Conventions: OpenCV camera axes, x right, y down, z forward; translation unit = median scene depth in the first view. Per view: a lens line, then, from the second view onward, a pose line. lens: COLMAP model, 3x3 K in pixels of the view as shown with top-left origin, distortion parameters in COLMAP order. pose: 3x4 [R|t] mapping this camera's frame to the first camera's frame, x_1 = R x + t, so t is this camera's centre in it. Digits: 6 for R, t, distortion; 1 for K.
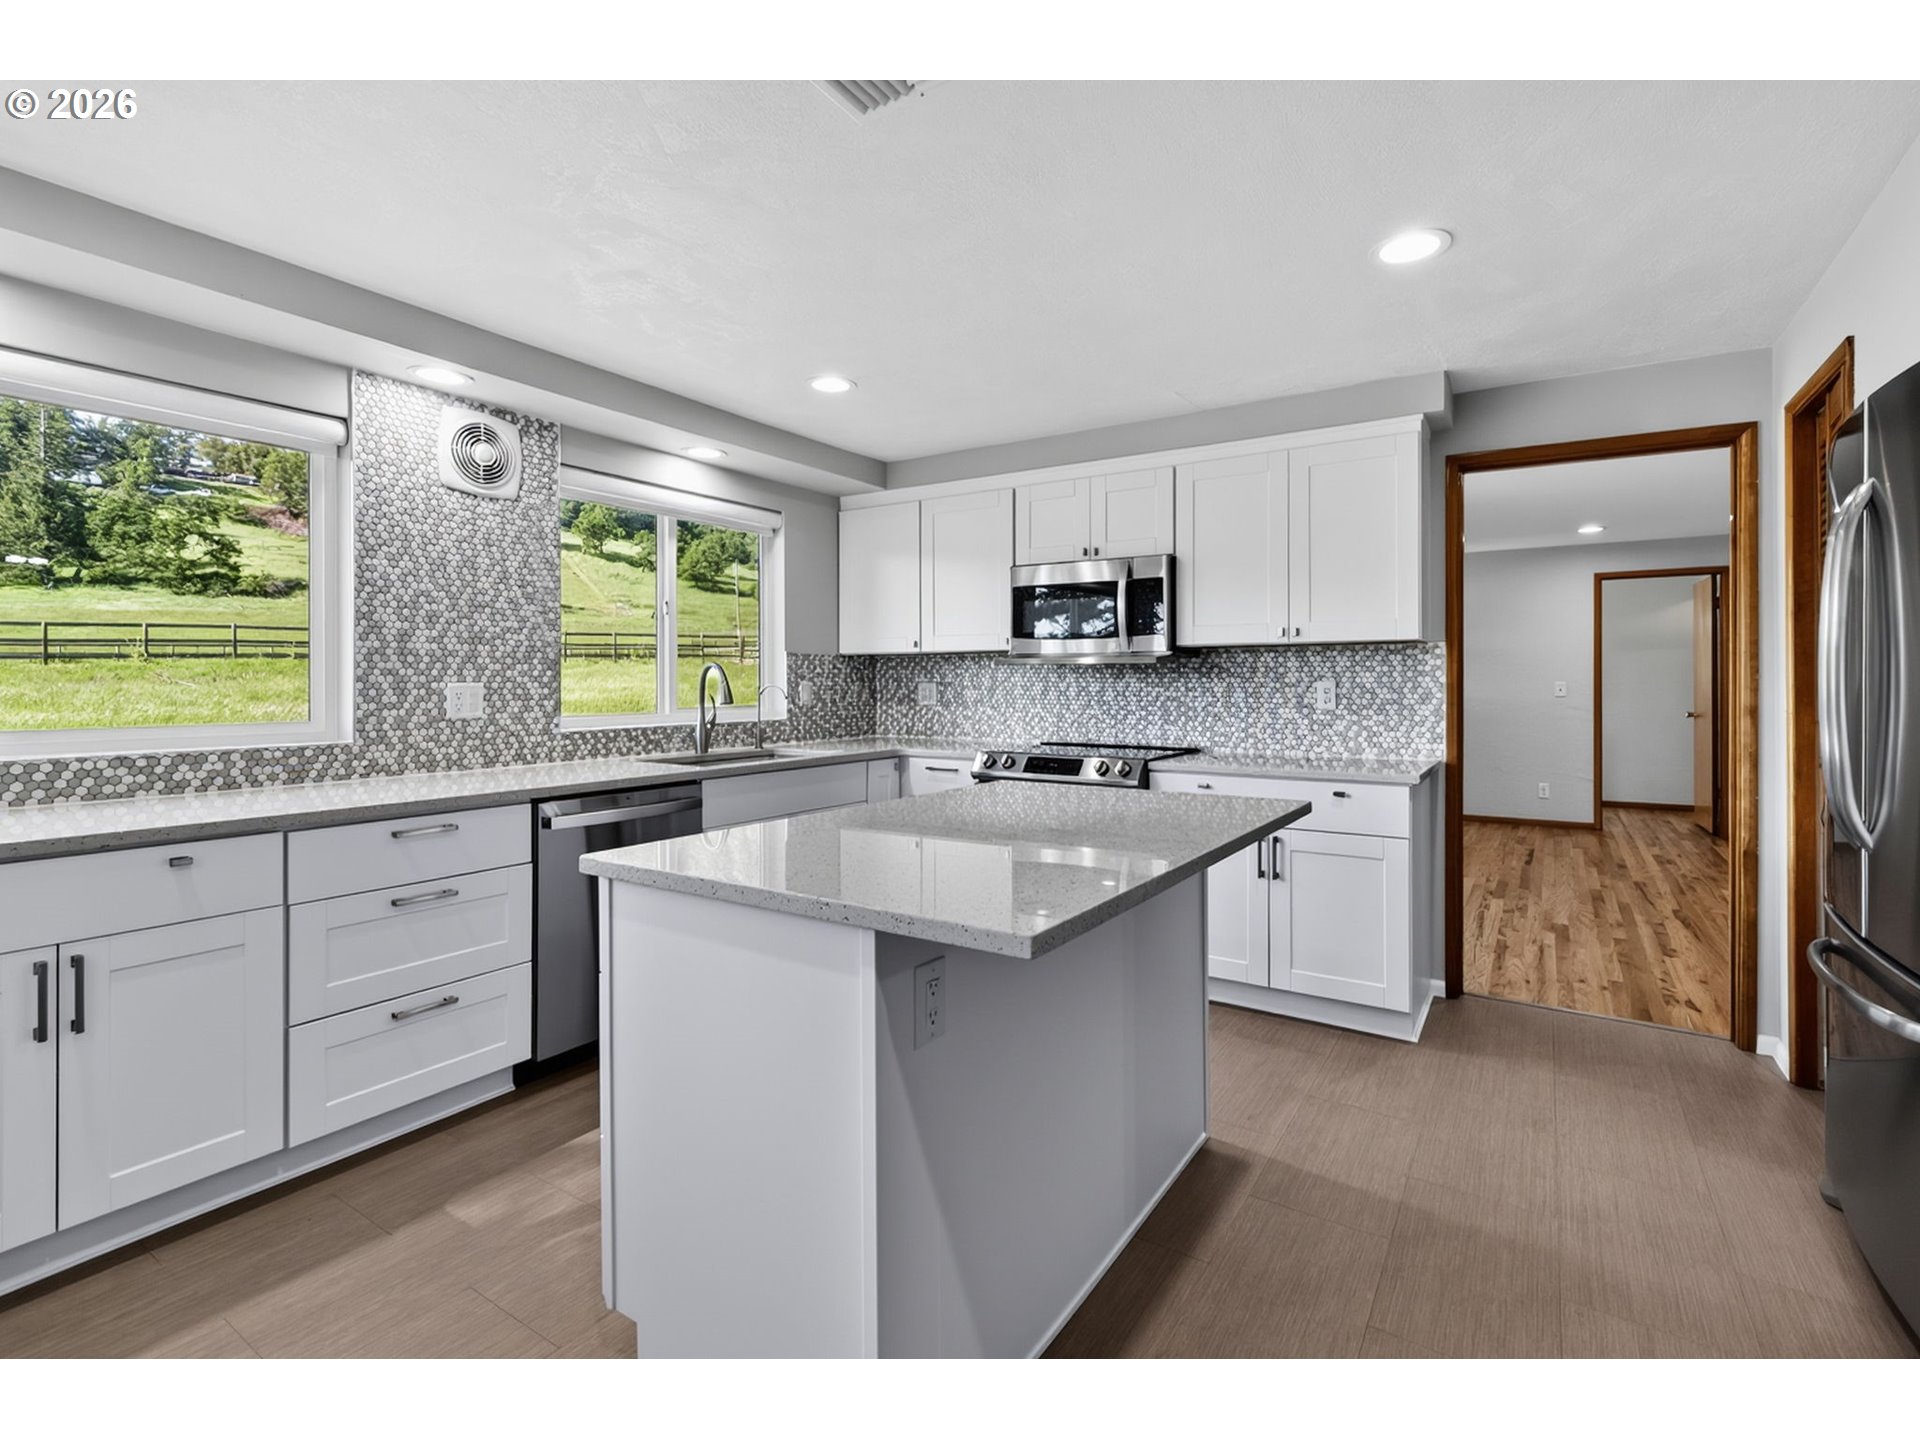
lens RADIAL K [[898.7, 0, 961.8], [0, 898.7, 684.6], [0, 0, 1]] dist [0.001832, -0.000319]
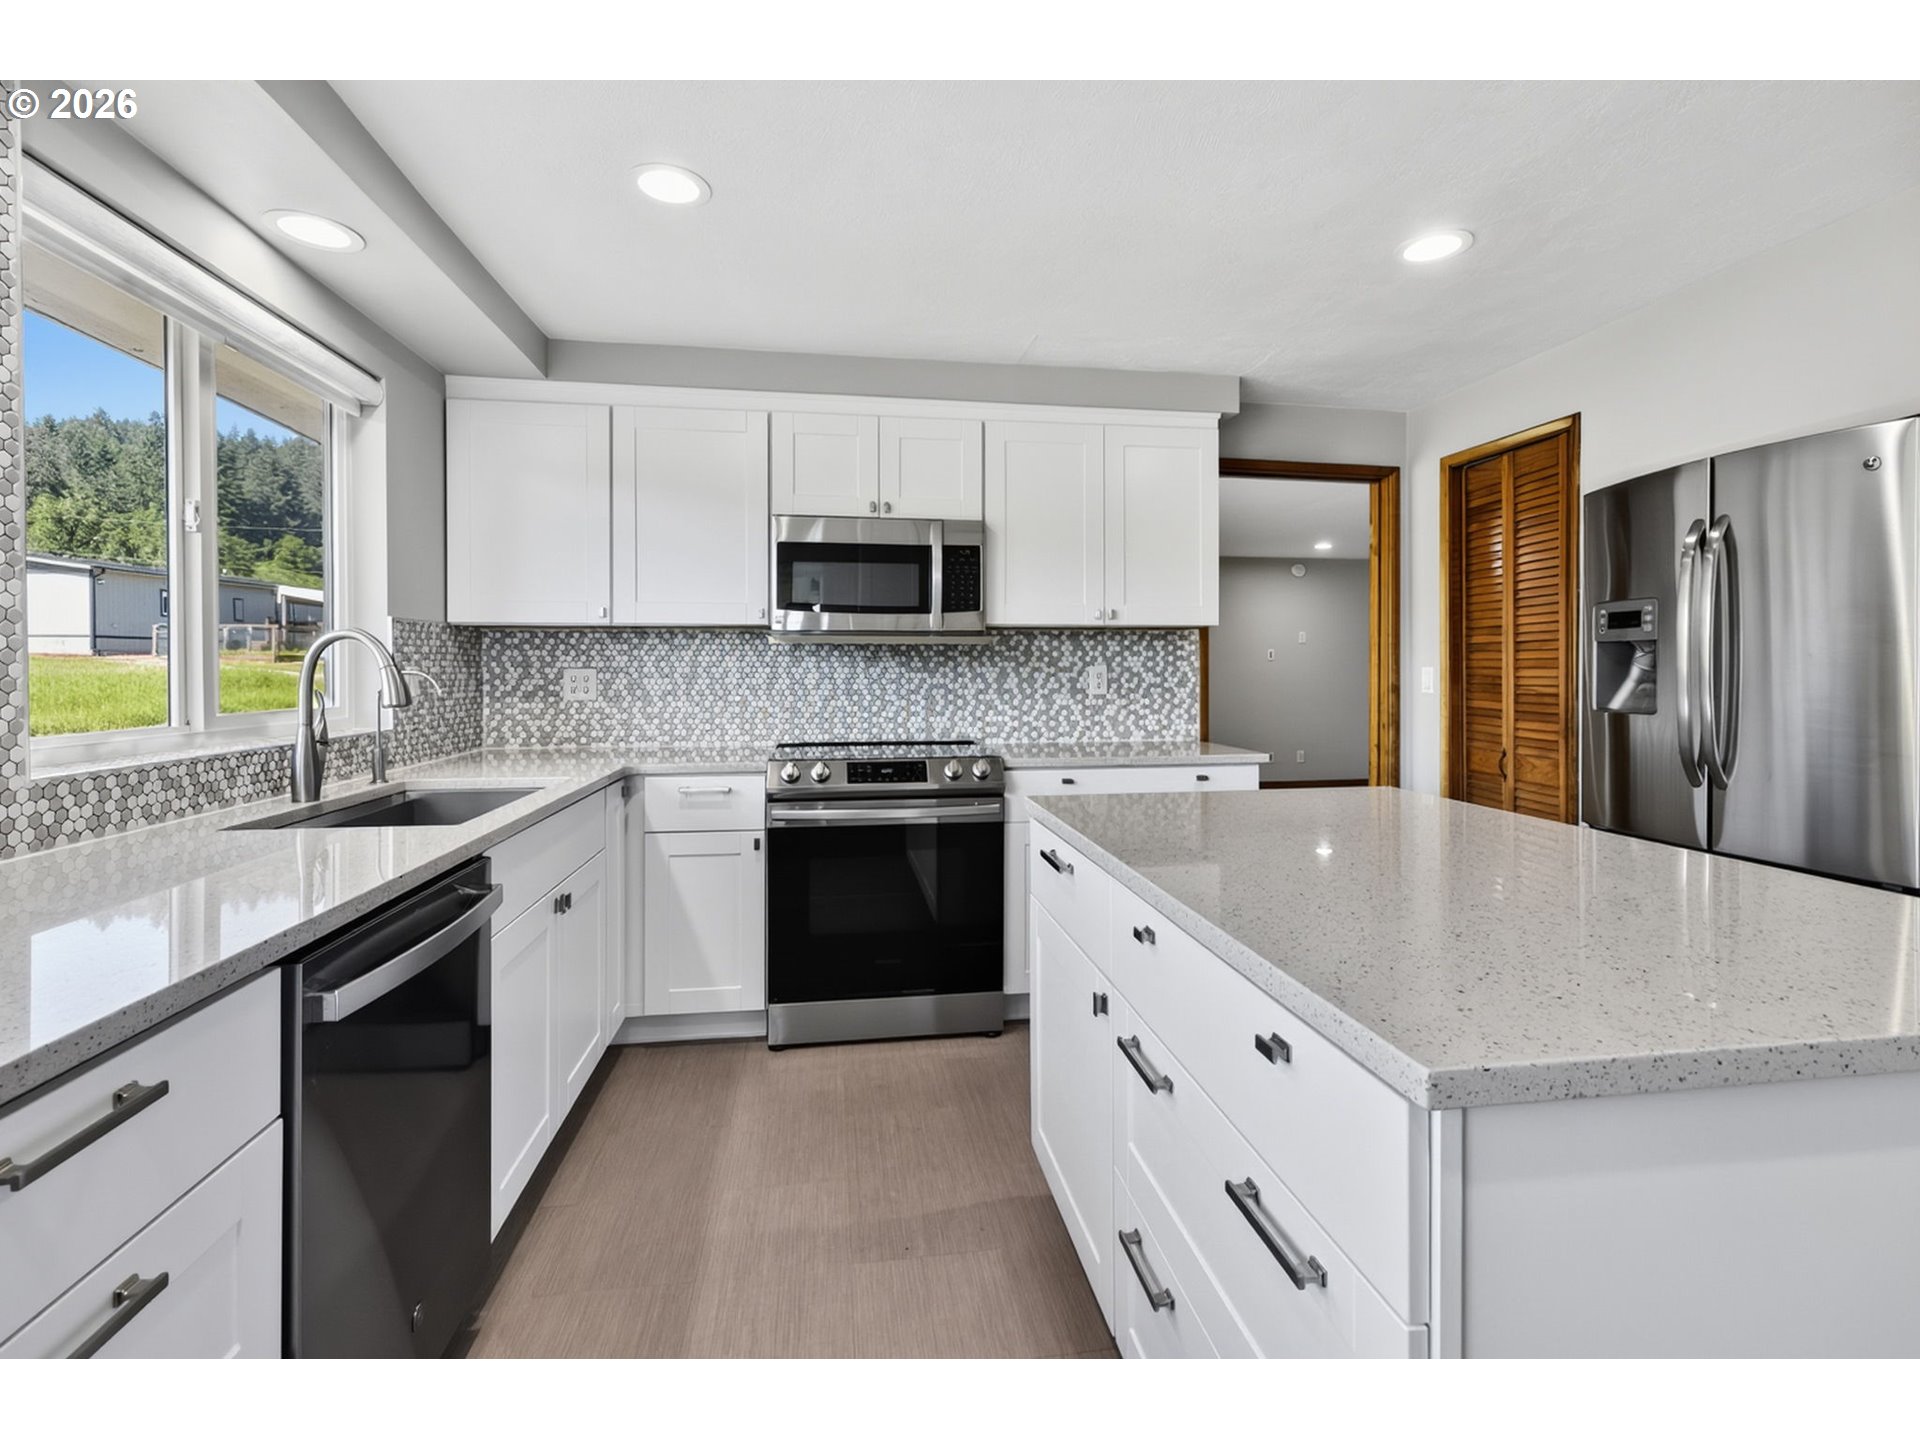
lens RADIAL K [[898.7, 0, 955.4], [0, 898.7, 671.9], [0, 0, 1]] dist [0.001832, -0.000319]
pose [[0.742222, -0.002380, 0.670150, -0.396545], [0.004396, 0.999989, -0.001317, 0.003777], [-0.670139, 0.003923, 0.742225, 0.389580]]
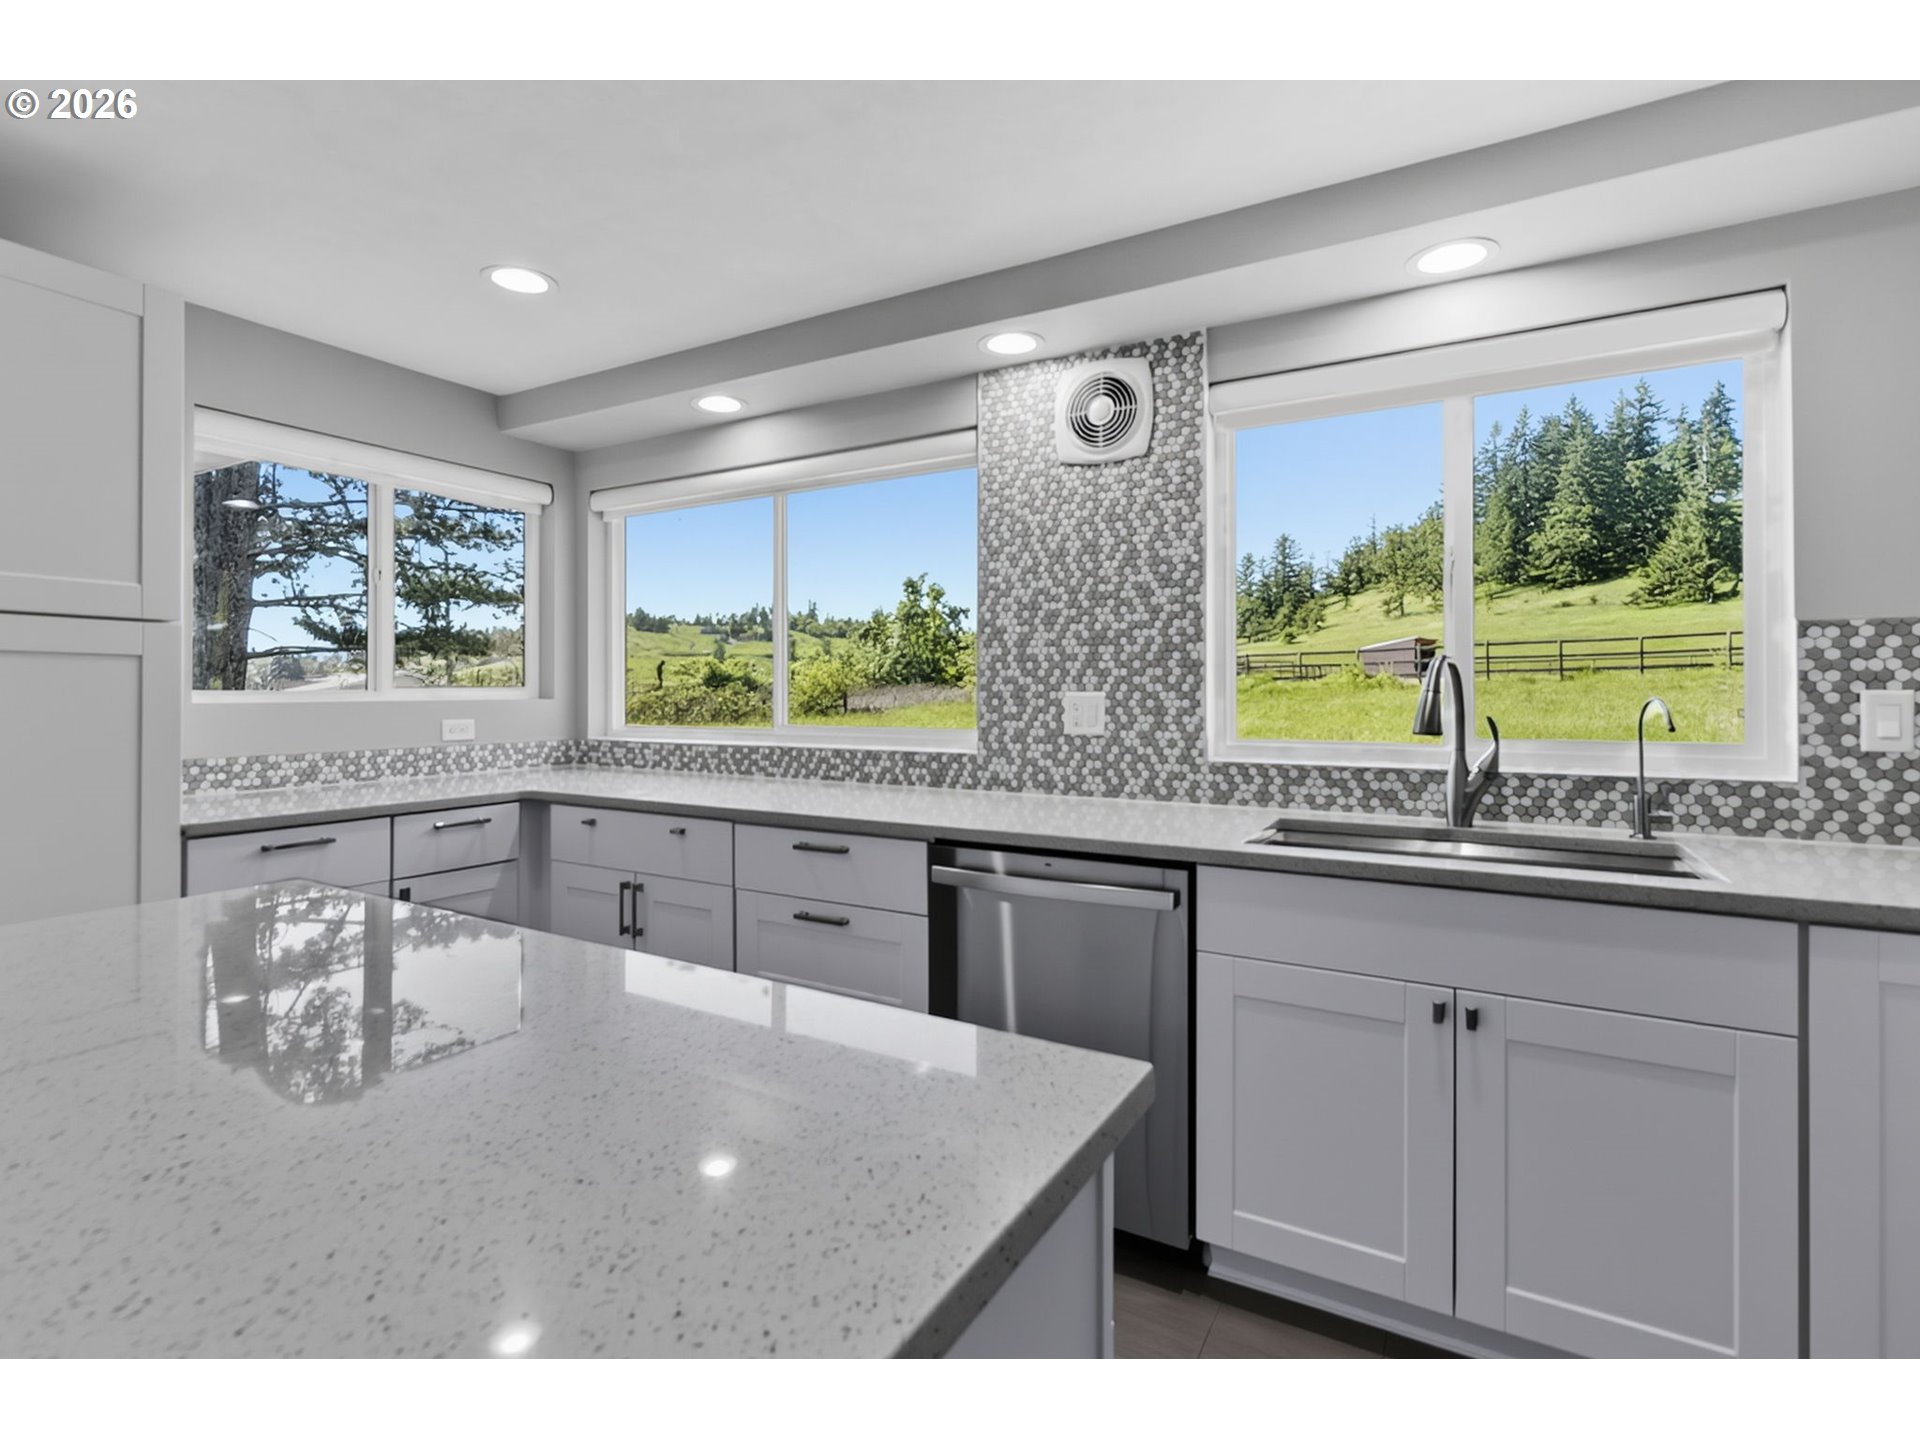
lens RADIAL K [[898.7, 0, 948.3], [0, 898.7, 686.4], [0, 0, 1]] dist [0.001832, -0.000319]
pose [[0.065356, -0.004052, -0.997854, 0.242277], [-0.003237, 0.999986, -0.004273, -0.002923], [0.997857, 0.003509, 0.065342, 0.731061]]
